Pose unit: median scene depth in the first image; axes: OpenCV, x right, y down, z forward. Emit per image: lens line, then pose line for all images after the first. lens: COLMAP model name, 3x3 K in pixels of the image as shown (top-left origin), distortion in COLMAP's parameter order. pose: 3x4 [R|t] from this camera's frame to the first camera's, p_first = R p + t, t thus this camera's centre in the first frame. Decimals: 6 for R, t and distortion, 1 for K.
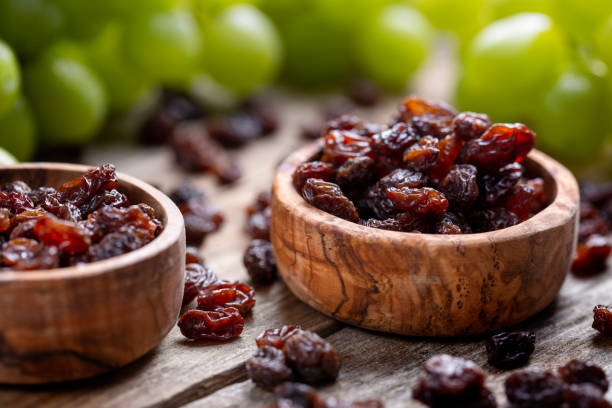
lens RADIAL K [[2755.1, 0, 307.0], [0, 2755.1, 203.9], [0, 0, 1]] dist [-0.137208, 0.000000]
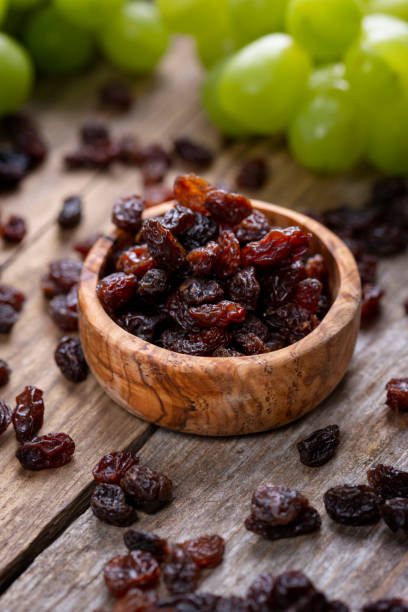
lens RADIAL K [[2755.1, 0, 204.4], [0, 2755.1, 312.2], [0, 0, 1]] dist [-0.137208, 0.000000]
pose [[0.987045, -0.126345, 0.098887, -0.074424], [0.094072, 0.955023, 0.281216, -0.314061], [-0.129969, -0.268271, 0.954536, -0.041100]]
